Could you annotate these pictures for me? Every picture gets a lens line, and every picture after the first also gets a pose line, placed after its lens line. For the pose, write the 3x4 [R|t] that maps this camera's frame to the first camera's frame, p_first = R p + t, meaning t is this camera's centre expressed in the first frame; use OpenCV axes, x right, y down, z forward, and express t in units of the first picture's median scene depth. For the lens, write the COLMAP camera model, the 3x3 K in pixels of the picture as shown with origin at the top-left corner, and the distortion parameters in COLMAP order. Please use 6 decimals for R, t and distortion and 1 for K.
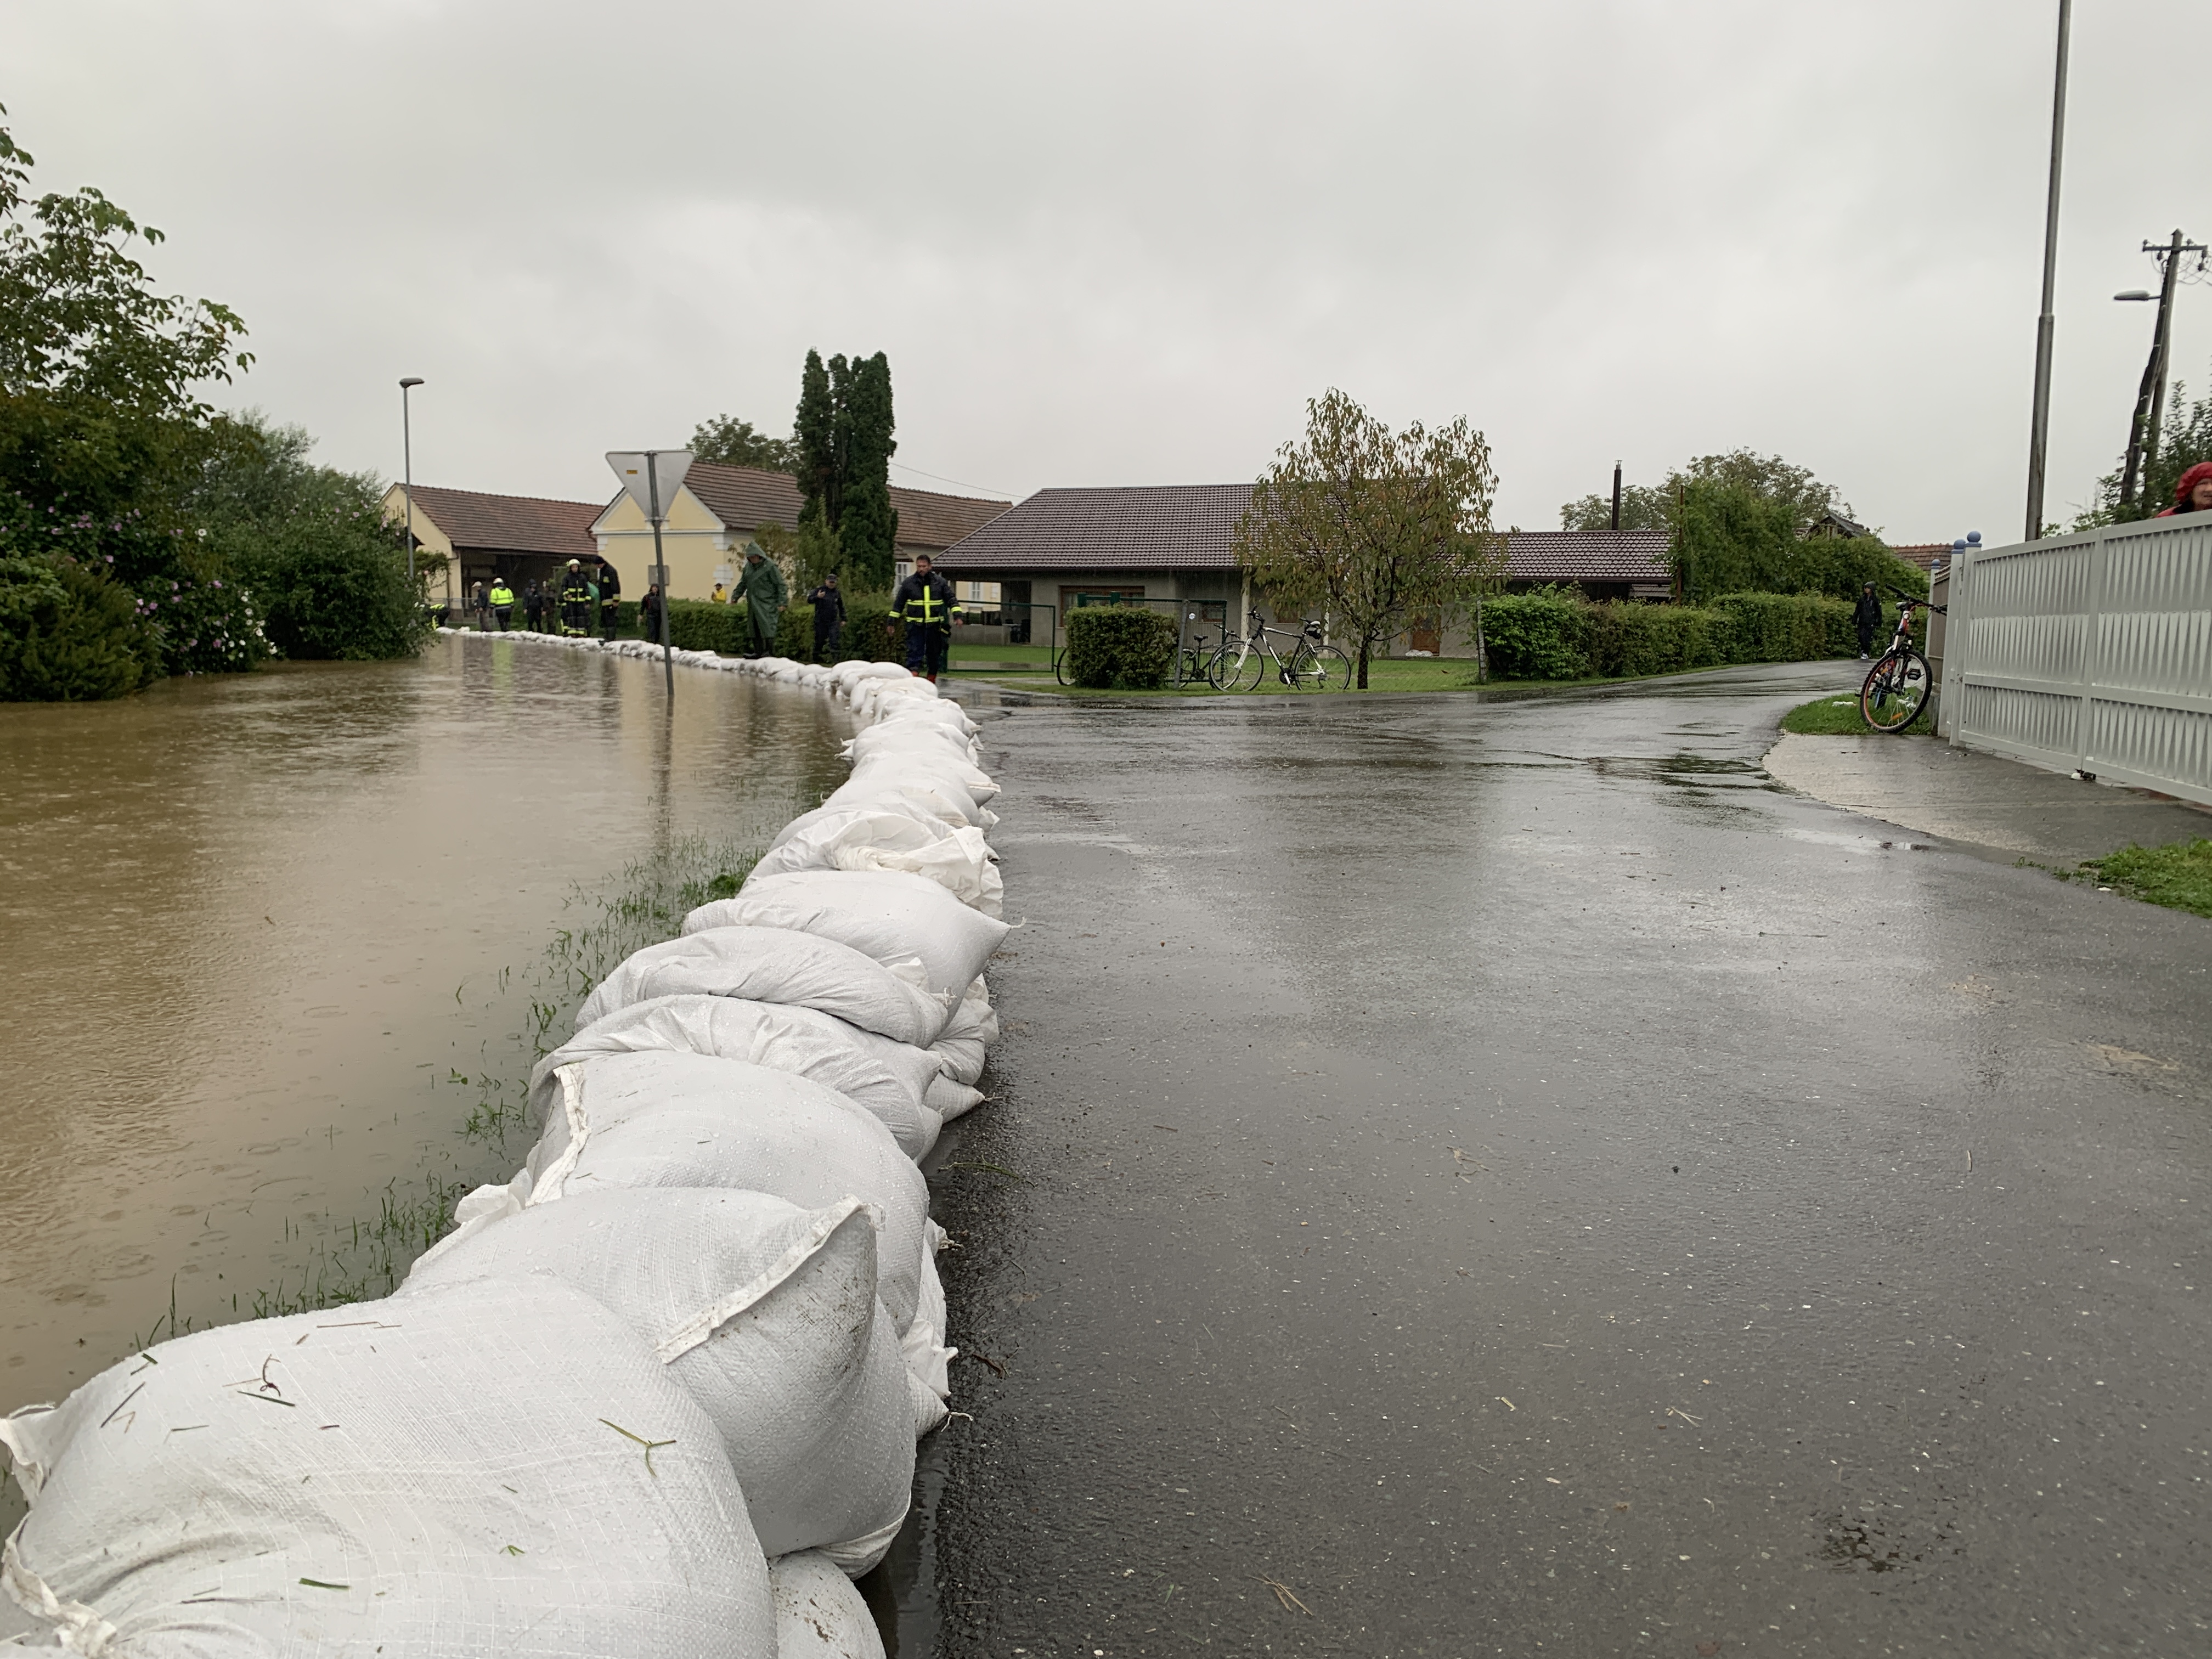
lens RADIAL K [[1646.1, 0, 1103.1], [0, 1646.1, 867.1], [0, 0, 1]] dist [0.029884, -0.061751]
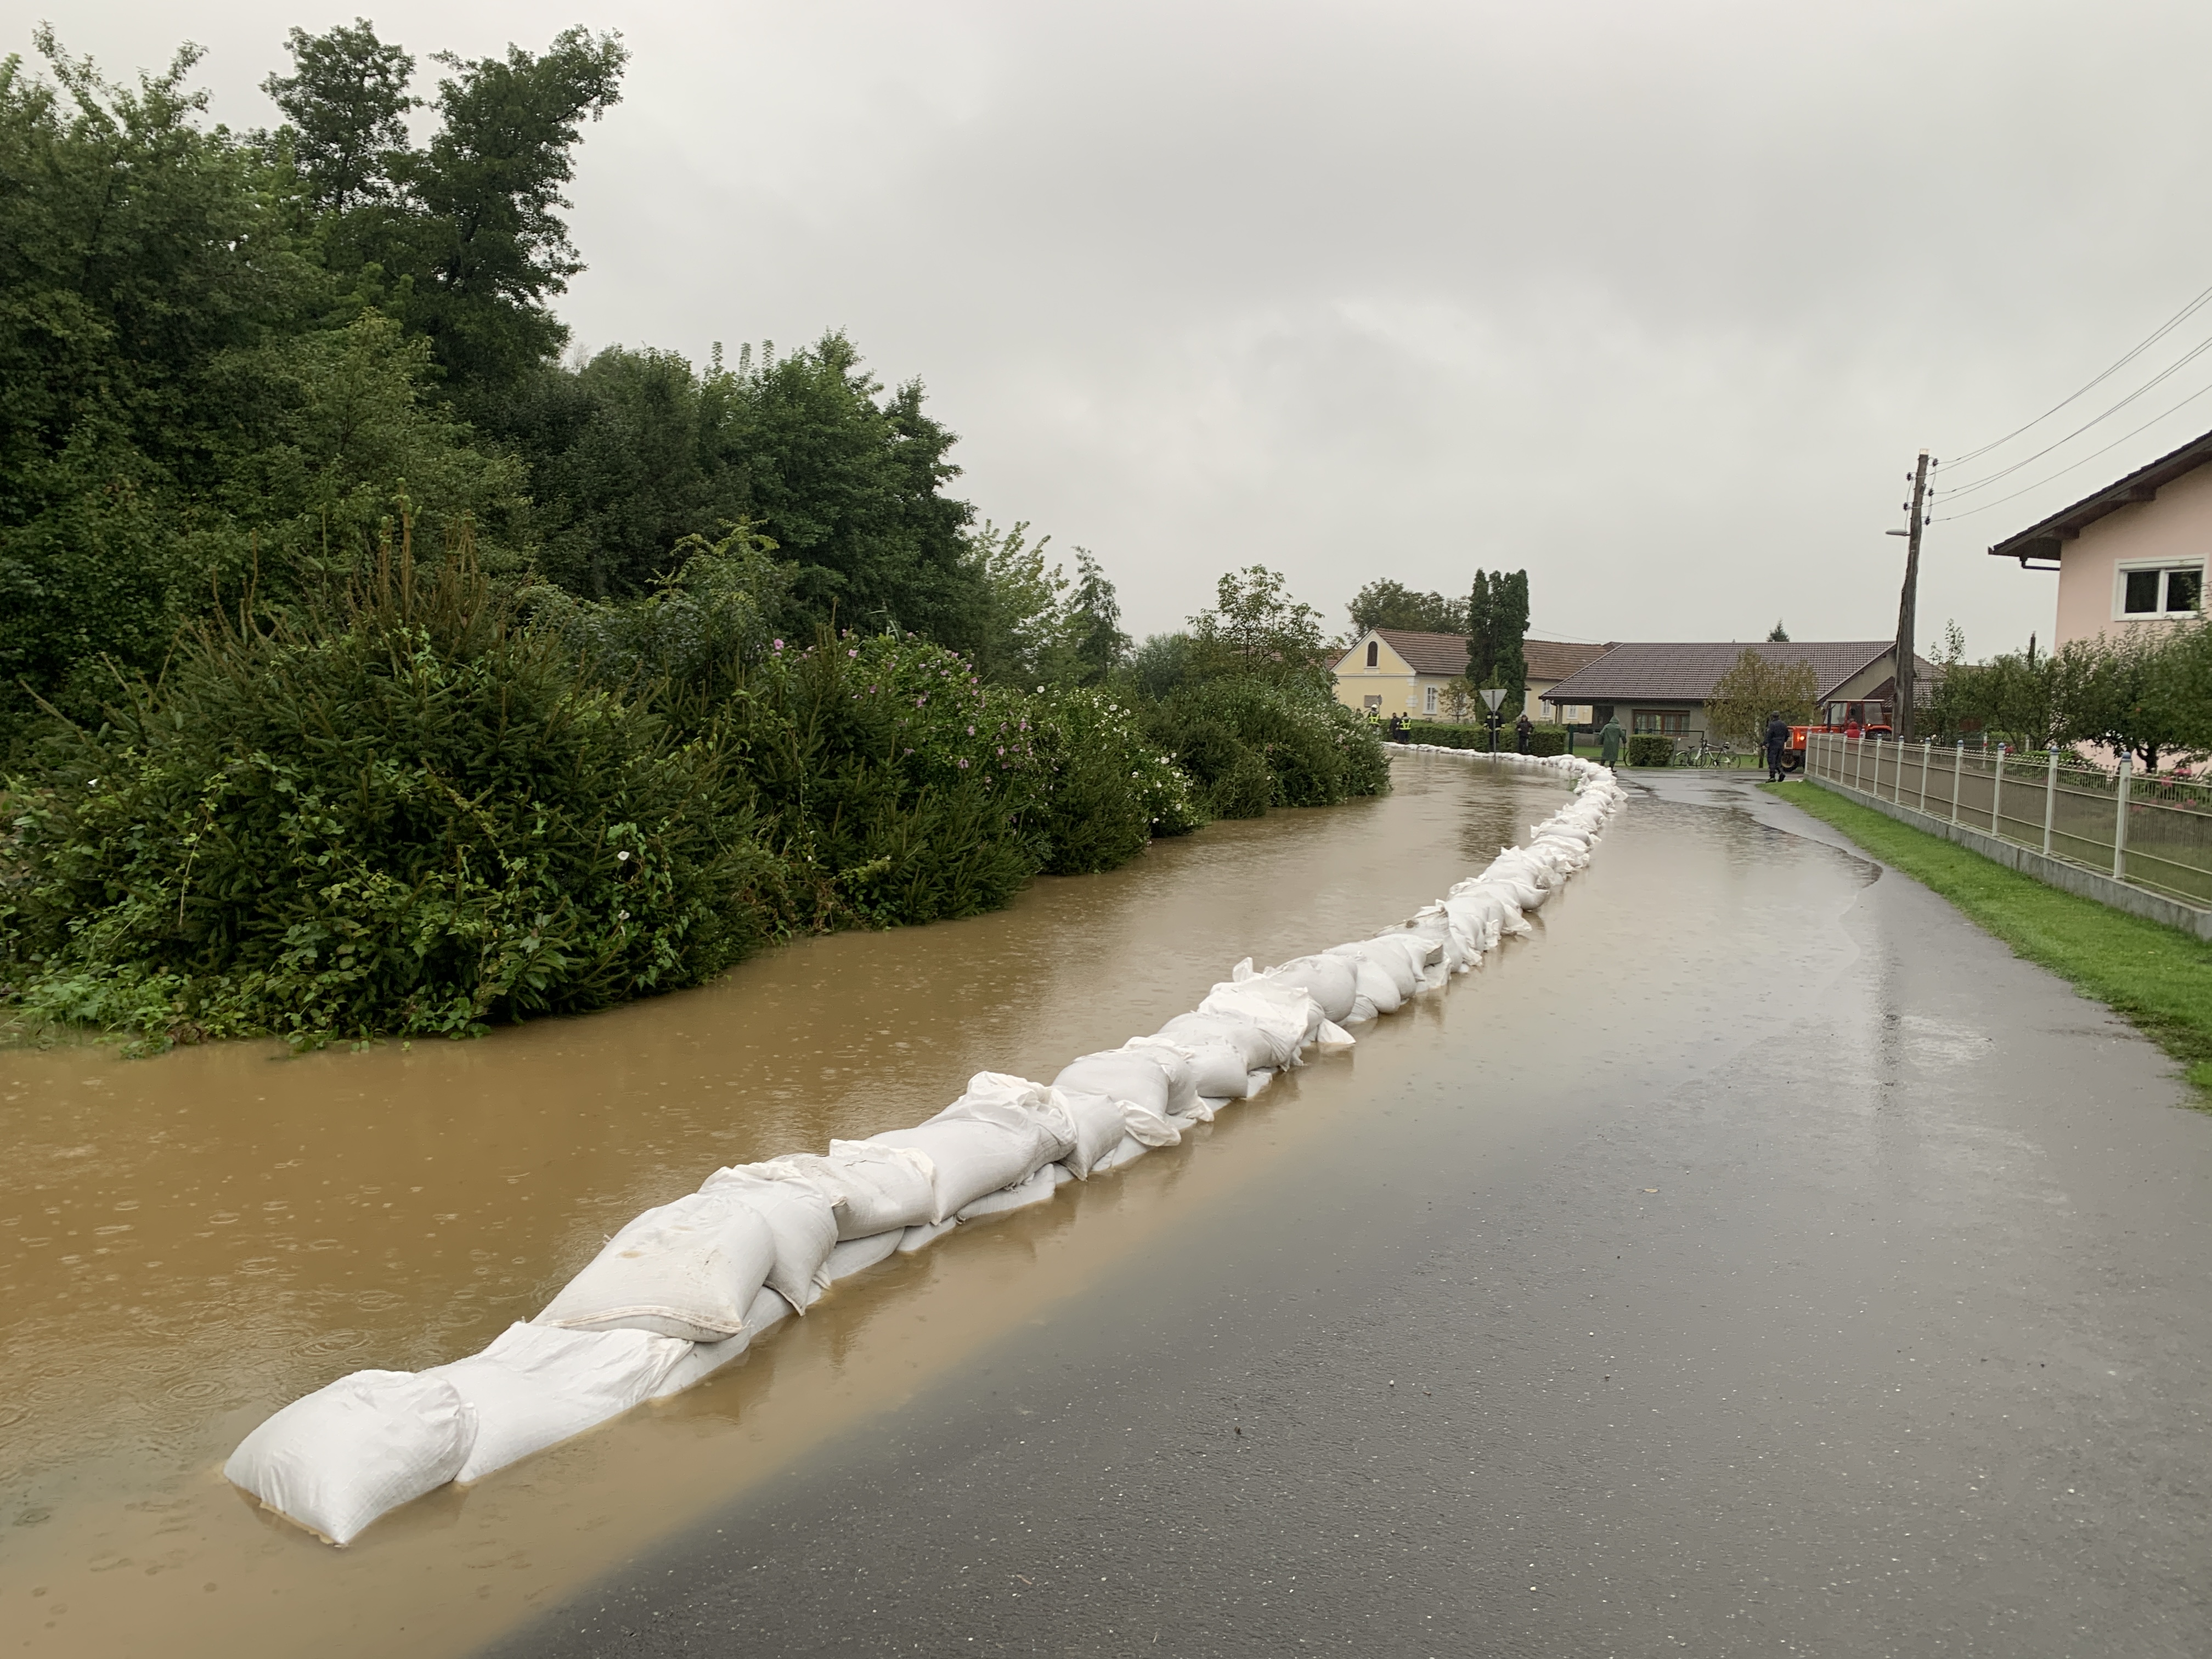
lens RADIAL K [[1646.1, 0, 1103.1], [0, 1646.1, 867.1], [0, 0, 1]] dist [0.029884, -0.061751]
pose [[0.943068, 0.030579, -0.331192, 0.104797], [-0.049444, 0.997590, -0.048683, 0.360236], [0.328905, 0.062287, 0.942306, -2.836581]]
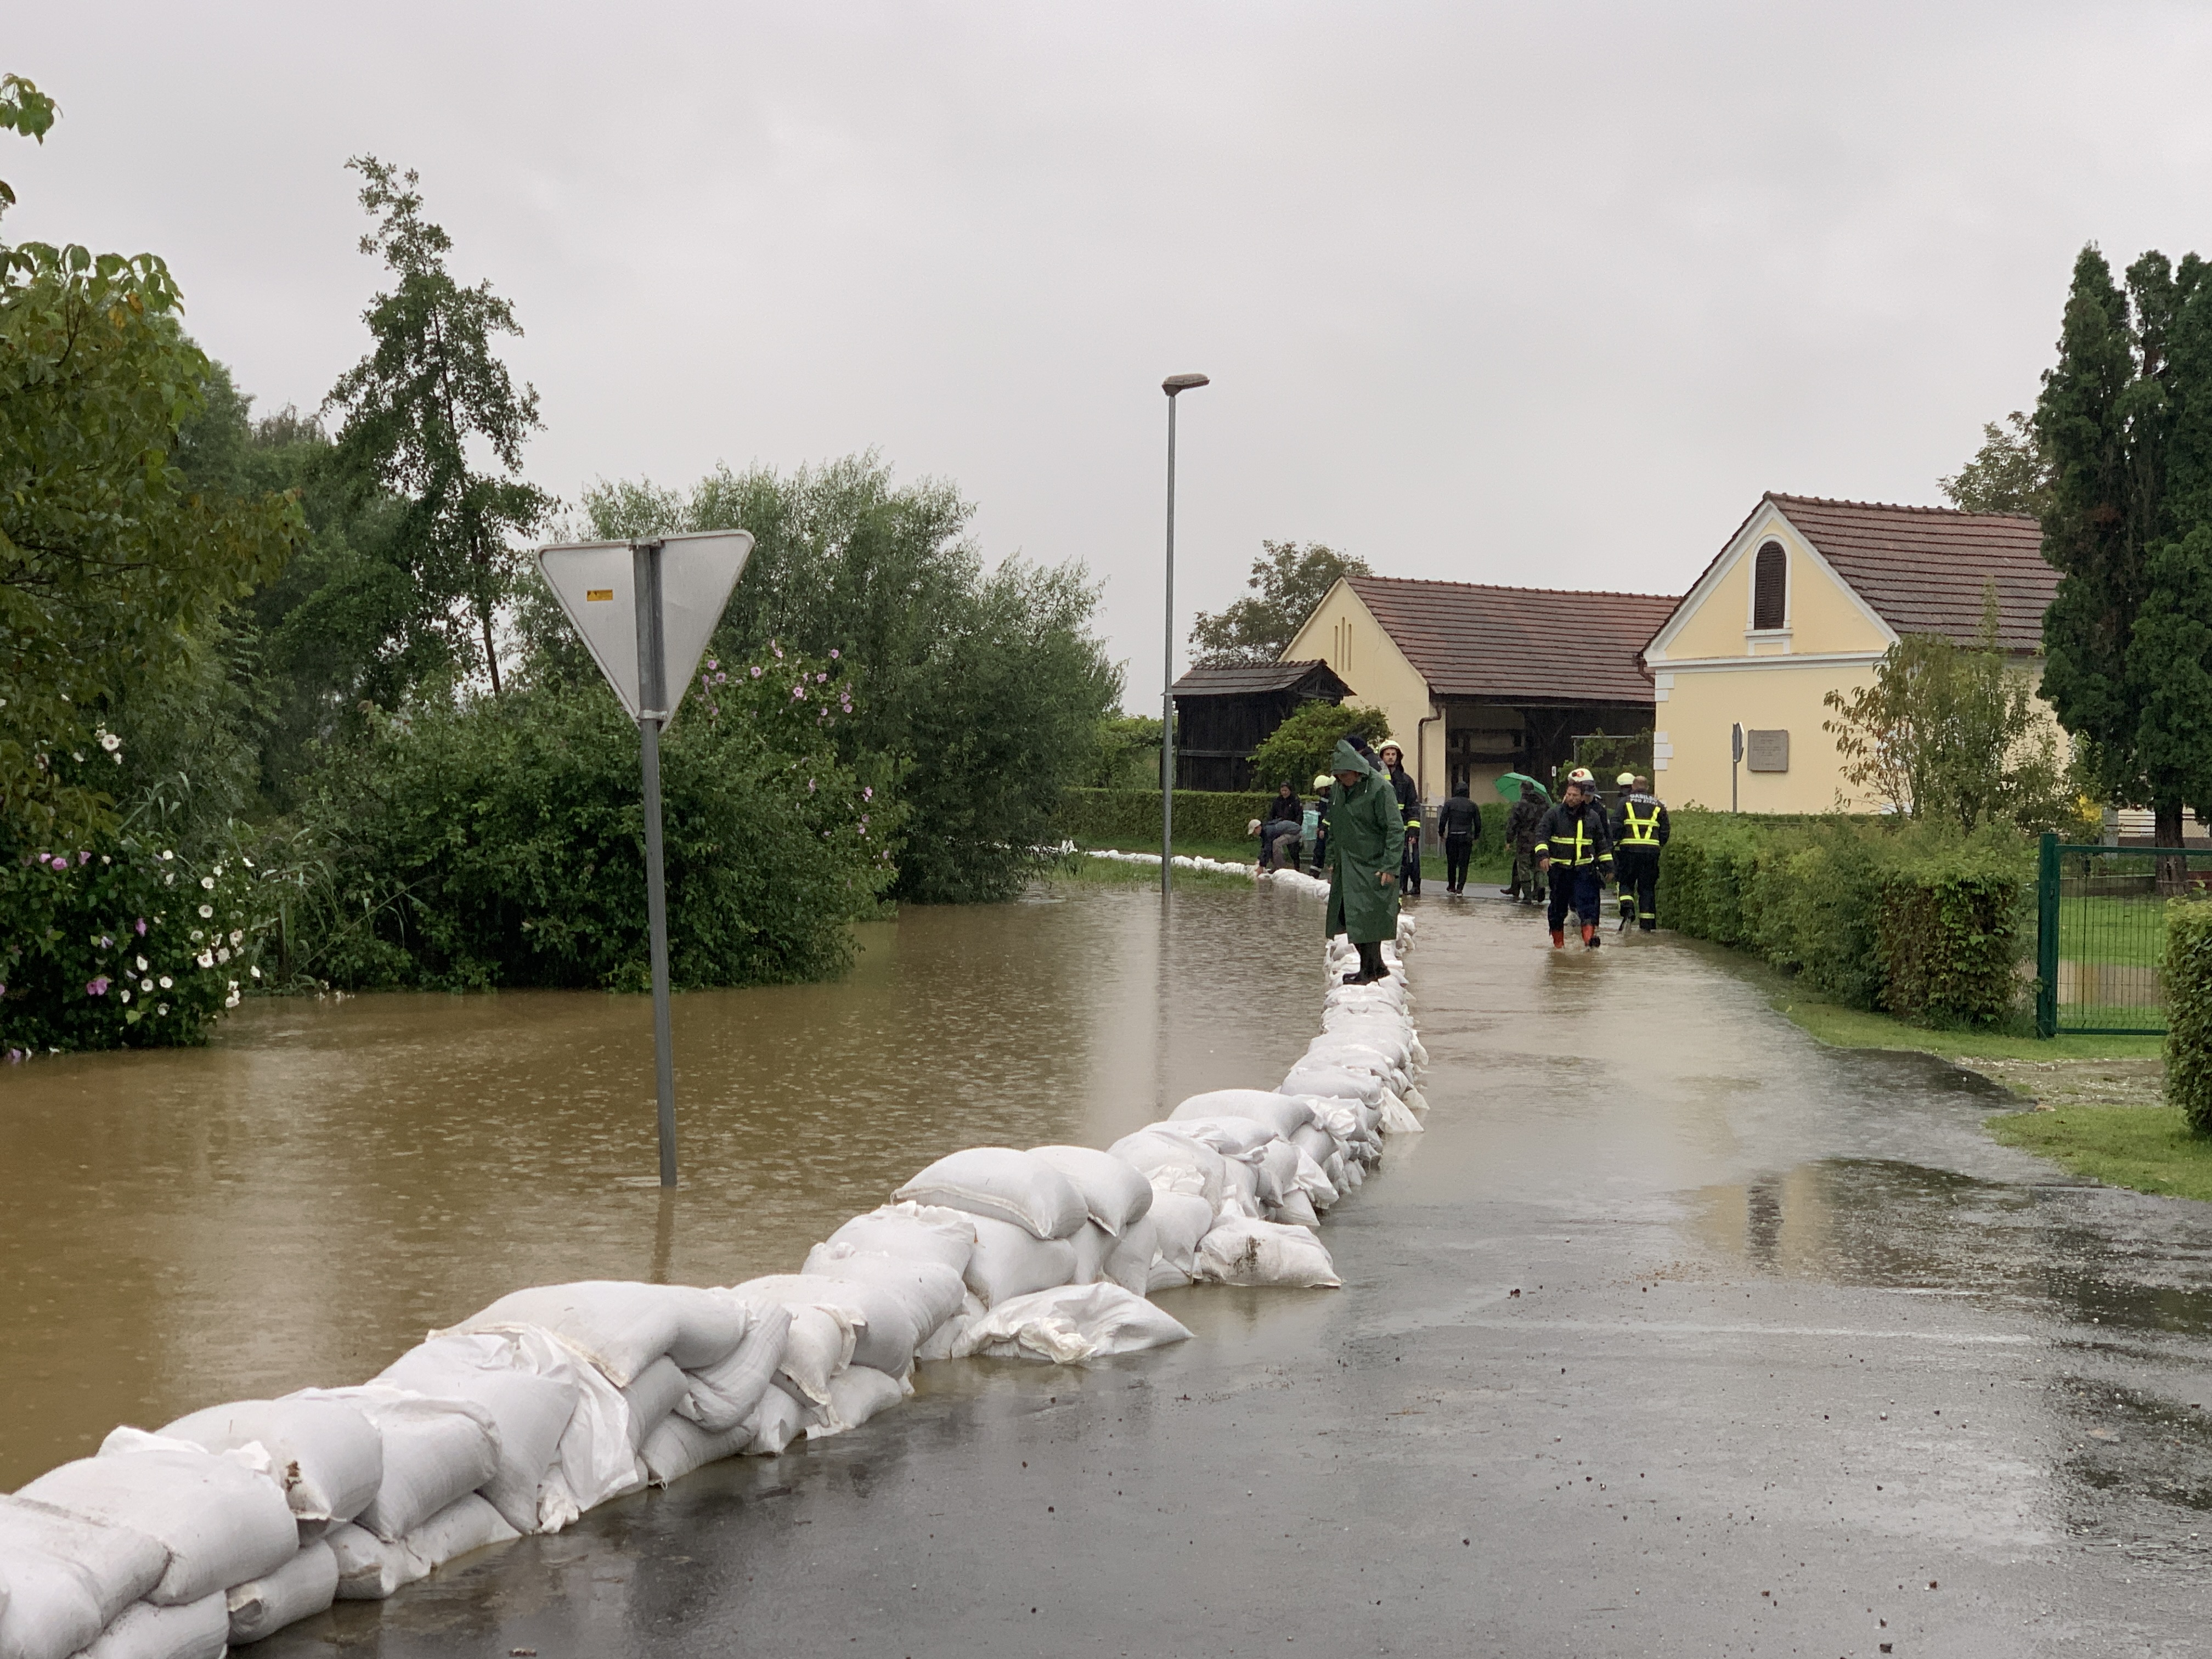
lens RADIAL K [[3419.4, 0, 1106.0], [0, 3419.4, 829.5], [0, 0, 1]] dist [0.056869, 0.139583]
pose [[0.869137, -0.001957, -0.494567, 0.216456], [-0.069662, 0.989538, -0.126338, -0.104546], [0.489641, 0.144257, 0.859908, 0.433619]]
